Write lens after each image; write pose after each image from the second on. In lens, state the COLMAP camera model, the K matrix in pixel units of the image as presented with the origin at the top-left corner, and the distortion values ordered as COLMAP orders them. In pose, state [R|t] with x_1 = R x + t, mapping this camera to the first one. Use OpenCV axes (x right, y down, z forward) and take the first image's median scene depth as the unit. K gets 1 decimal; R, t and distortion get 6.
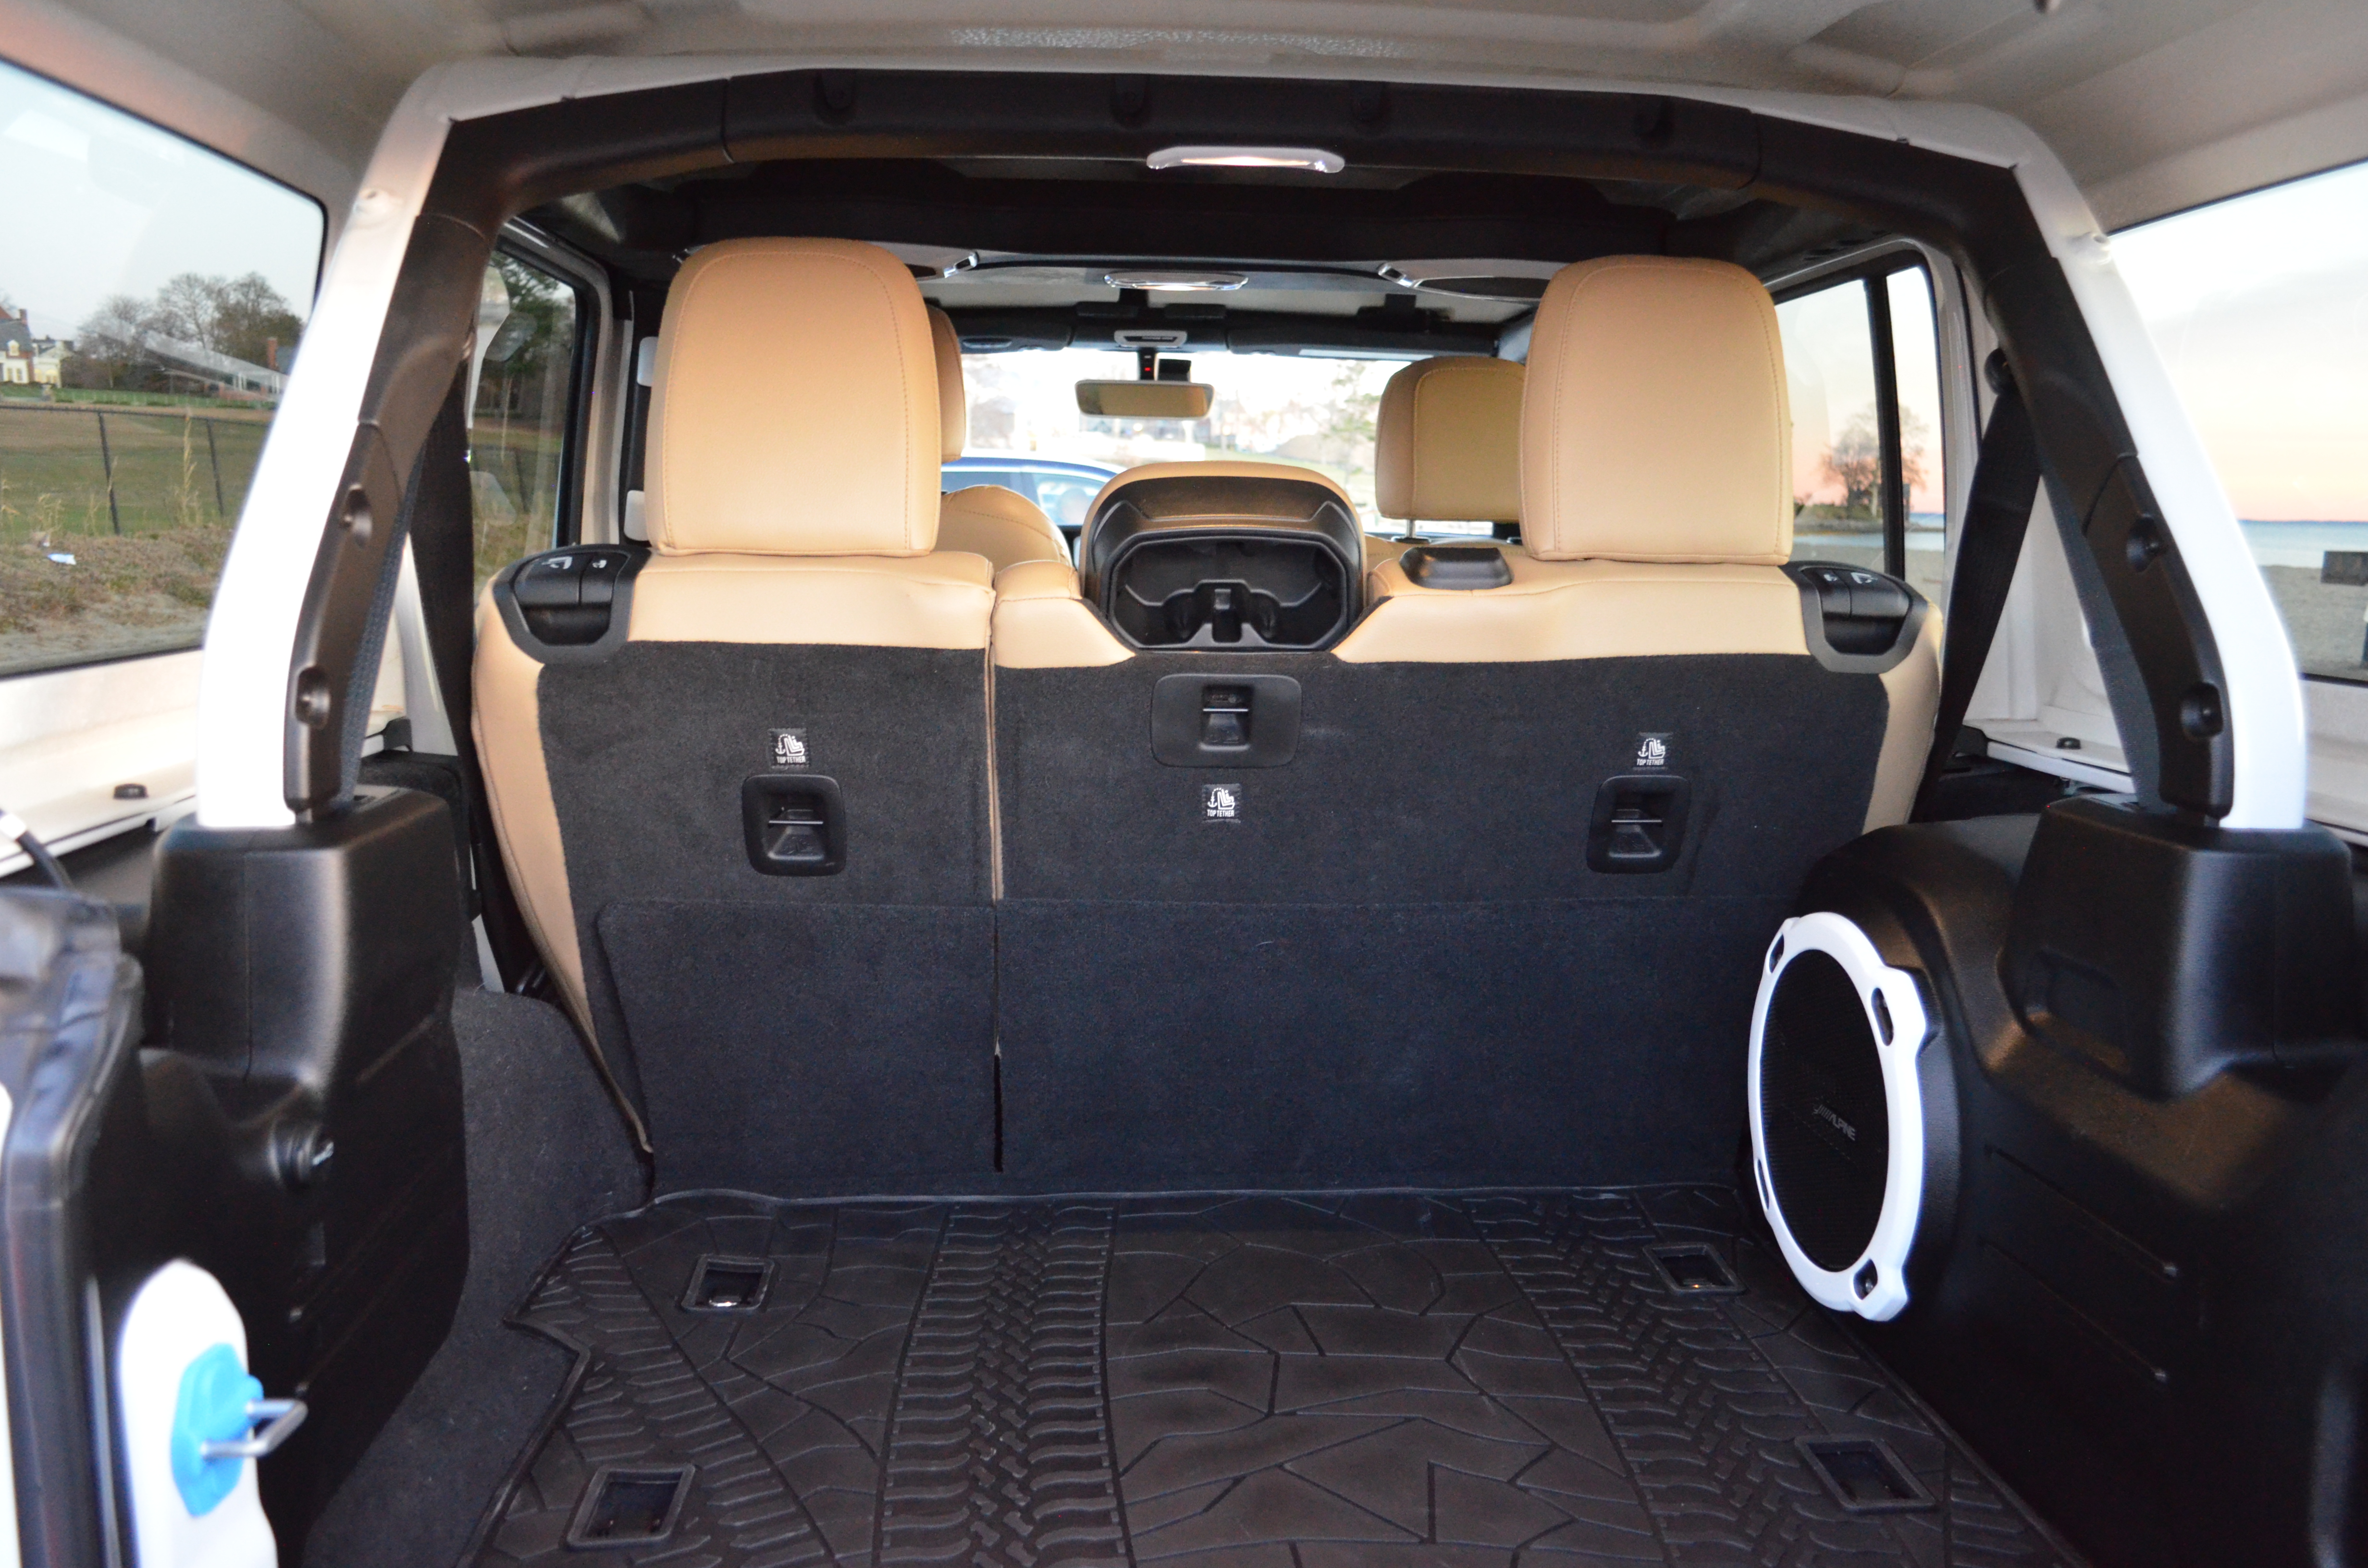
lens RADIAL K [[1828.6, 0, 1175.2], [0, 1828.6, 774.8], [0, 0, 1]] dist [-0.014356, 0.007415]
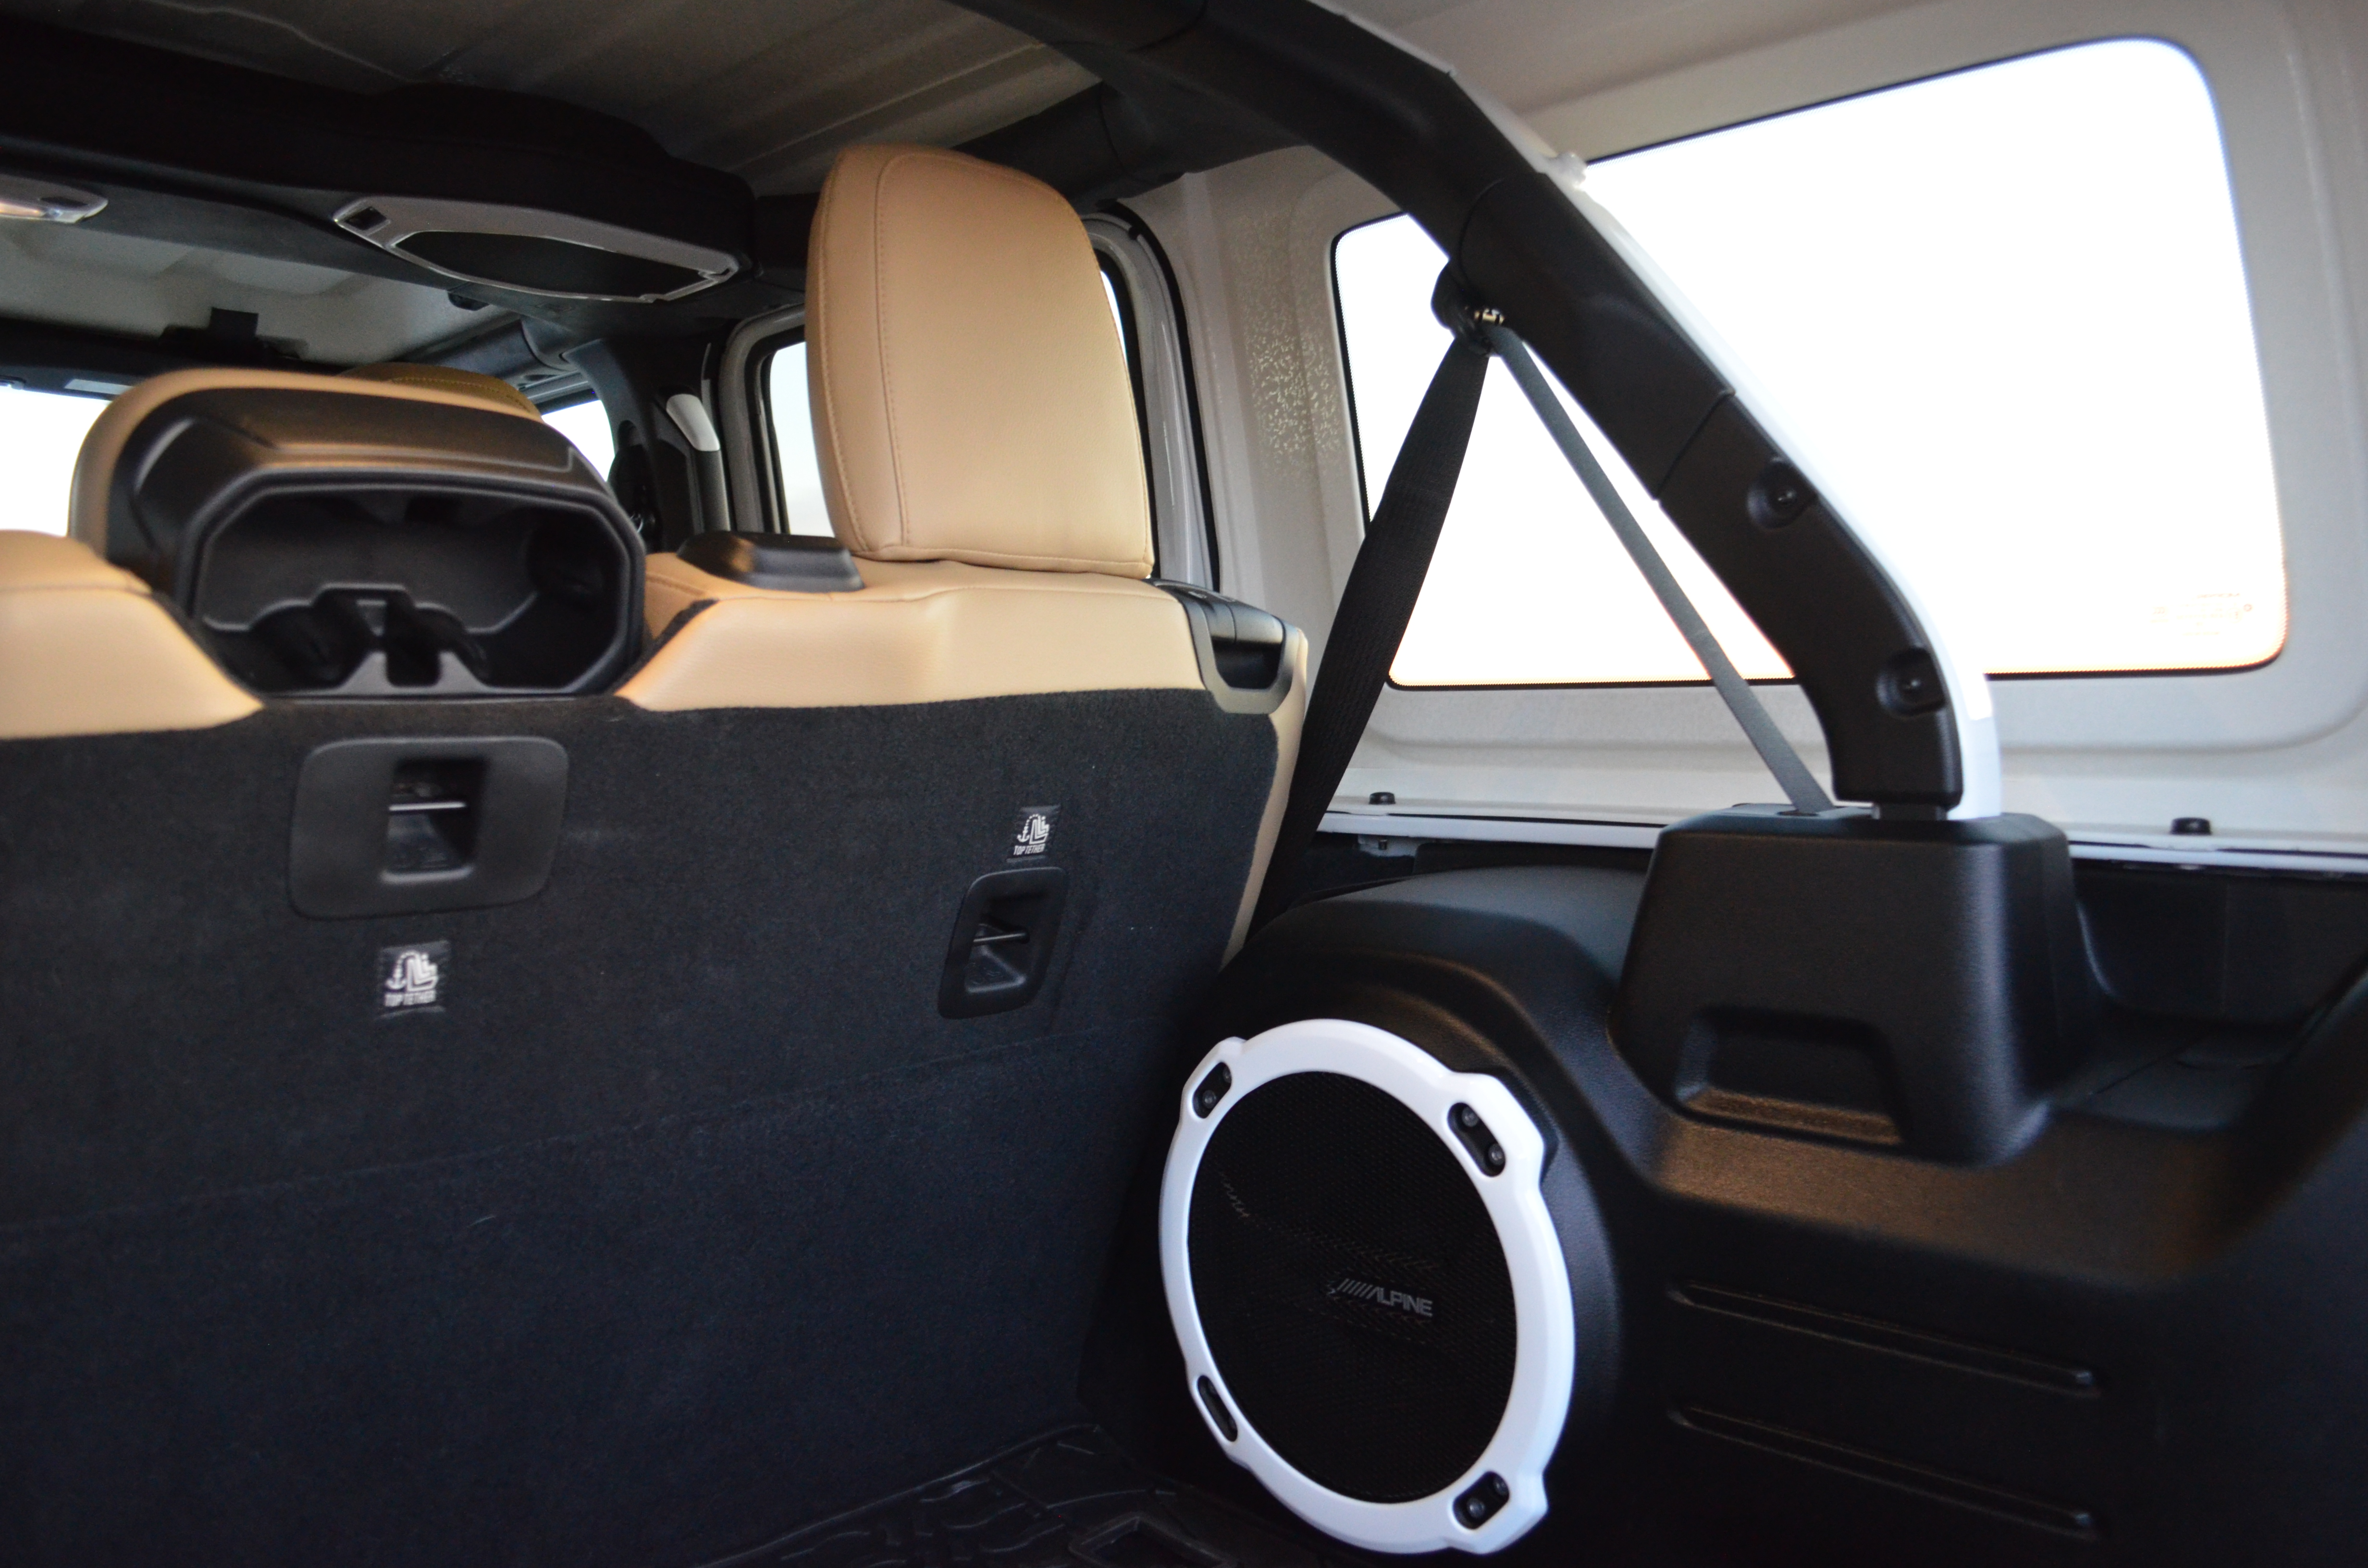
lens RADIAL K [[1828.6, 0, 1186.5], [0, 1828.6, 782.8], [0, 0, 1]] dist [-0.014356, 0.007415]
pose [[0.746784, -0.048562, 0.663292, -0.164853], [0.112207, 0.992233, -0.053687, 0.012510], [-0.655533, 0.114519, 0.746433, 0.436807]]
